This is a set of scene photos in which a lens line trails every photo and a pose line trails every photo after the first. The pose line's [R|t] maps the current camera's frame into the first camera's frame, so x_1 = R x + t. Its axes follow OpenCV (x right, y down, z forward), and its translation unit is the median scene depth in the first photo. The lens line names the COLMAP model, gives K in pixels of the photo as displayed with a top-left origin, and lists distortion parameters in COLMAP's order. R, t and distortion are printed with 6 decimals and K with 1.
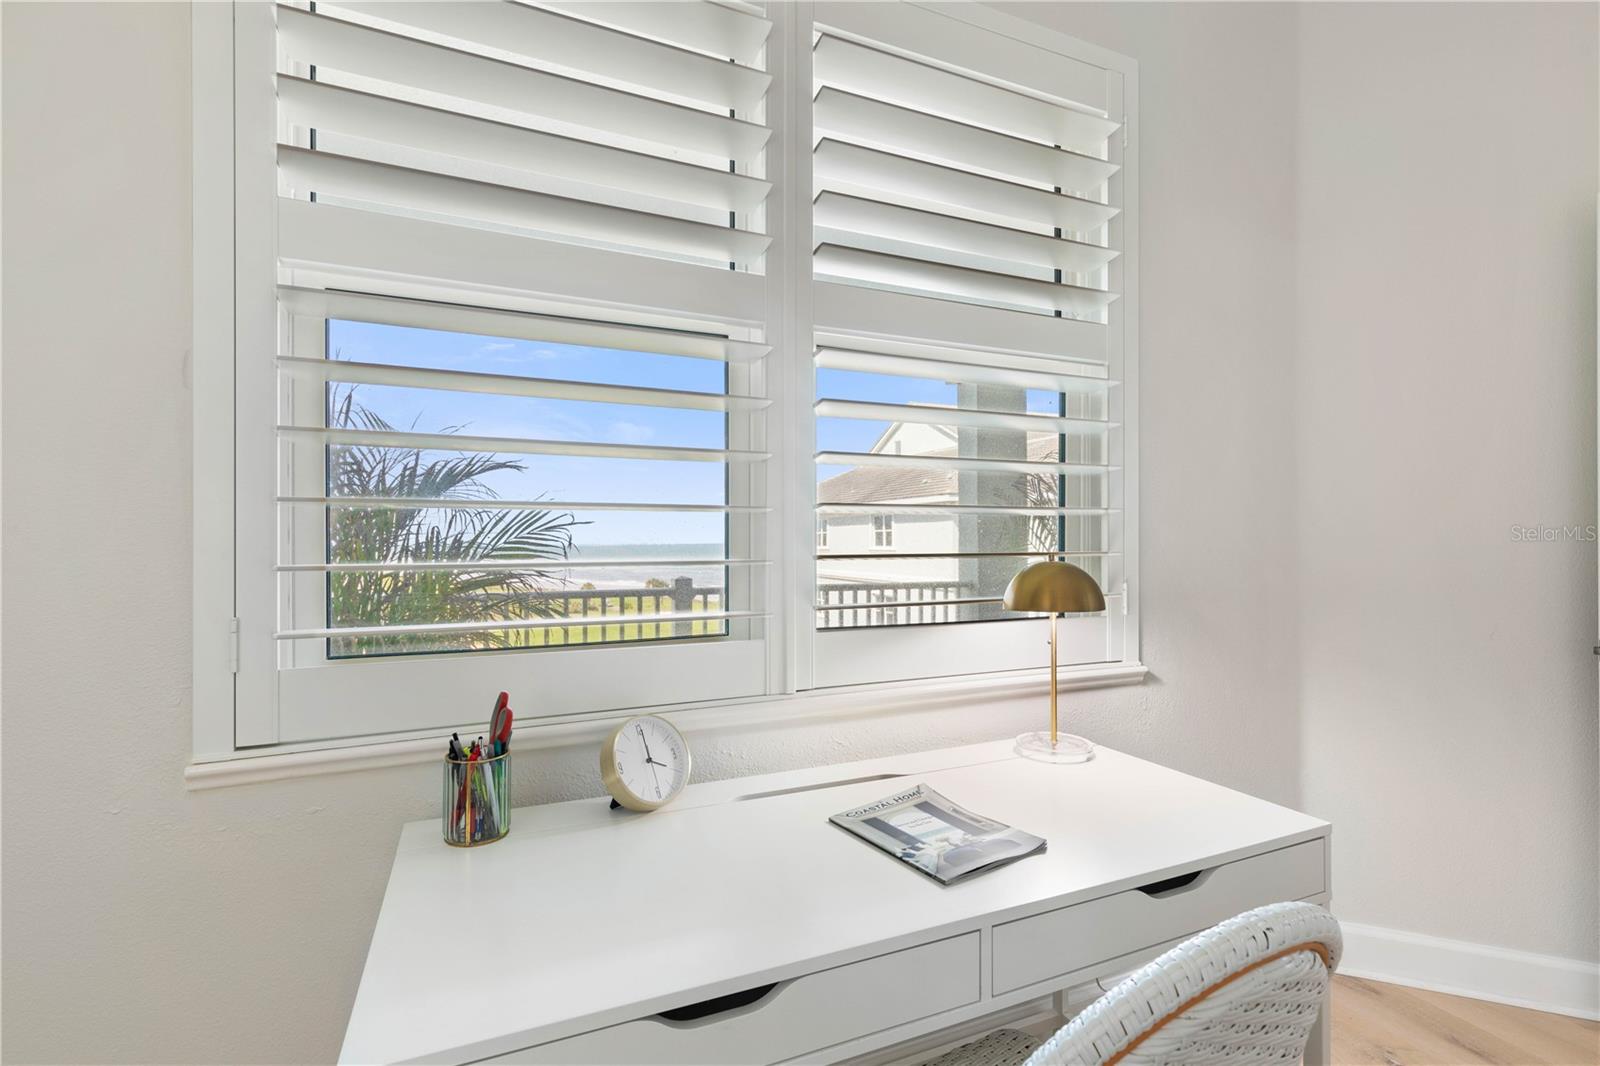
lens RADIAL K [[731.0, 0, 810.0], [0, 731.0, 523.9], [0, 0, 1]] dist [0.009843, -0.000952]
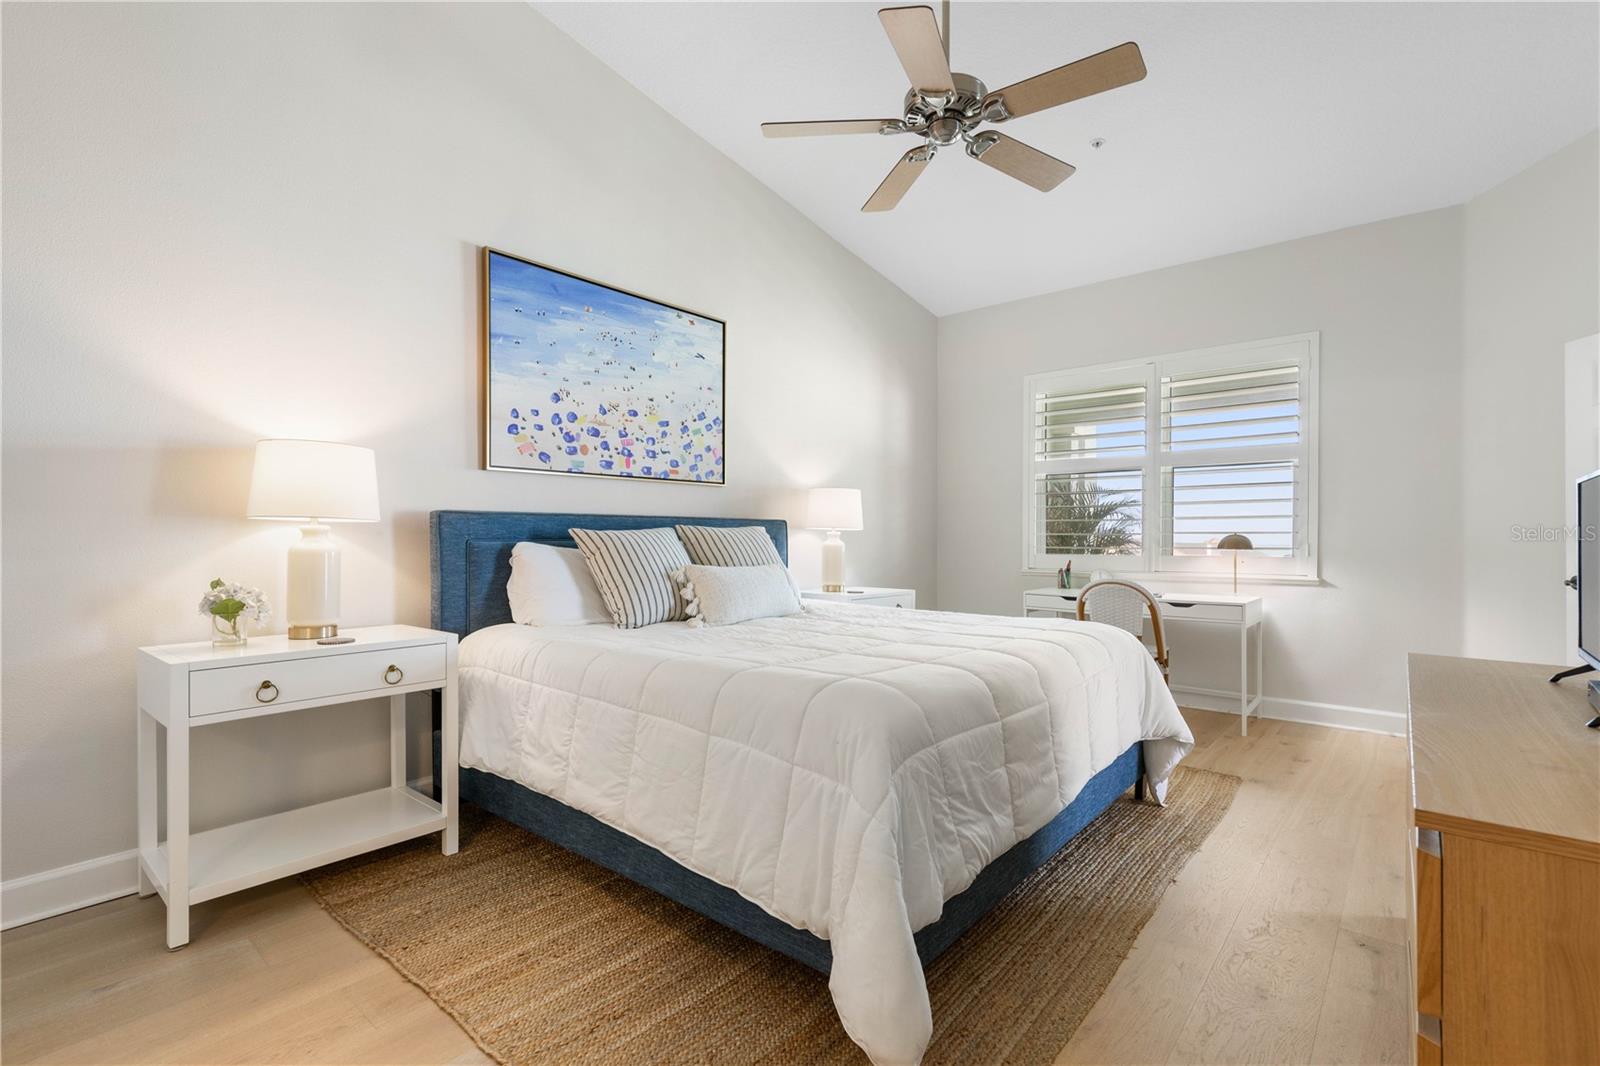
lens RADIAL K [[731.0, 0, 826.6], [0, 731.0, 543.4], [0, 0, 1]] dist [0.009843, -0.000952]
pose [[0.467502, -0.003499, -0.883985, 2.413512], [0.004086, 0.999990, -0.001798, 0.099813], [0.883983, -0.002771, 0.467512, -2.059895]]
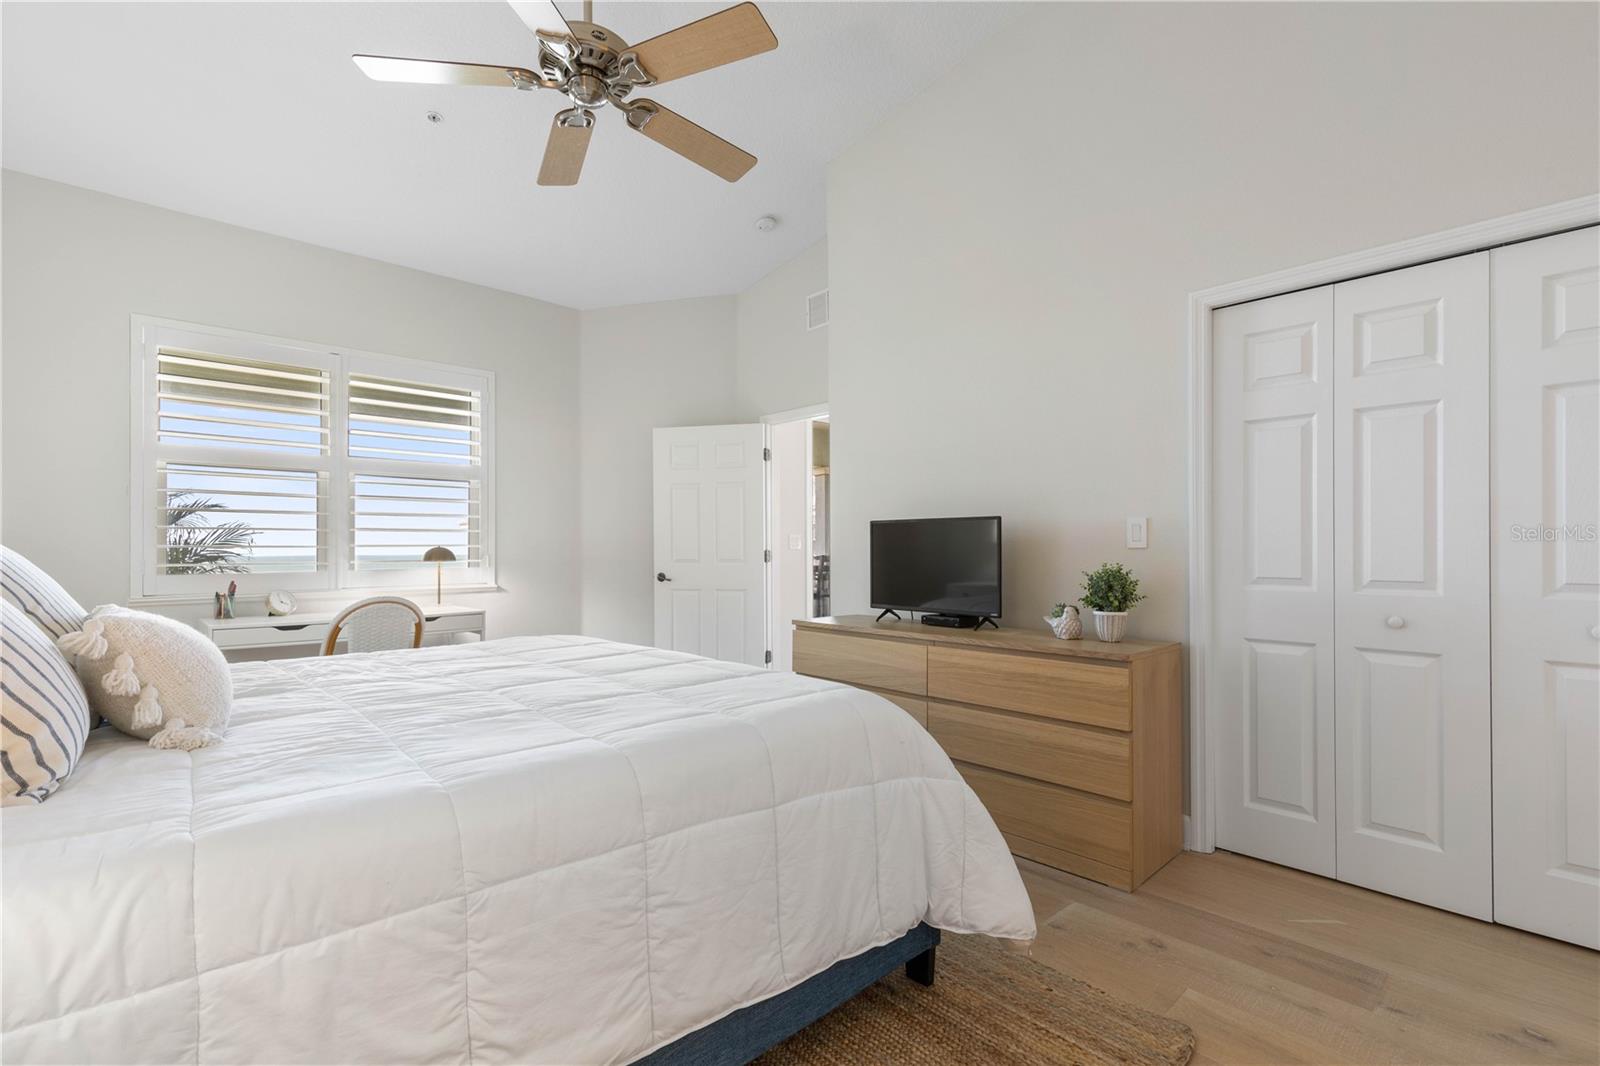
lens RADIAL K [[731.0, 0, 792.0], [0, 731.0, 544.7], [0, 0, 1]] dist [0.009843, -0.000952]
pose [[0.938020, -0.010957, 0.346407, 0.717283], [0.012394, 0.999921, -0.001933, 0.077576], [-0.346359, 0.006106, 0.938082, -2.632544]]
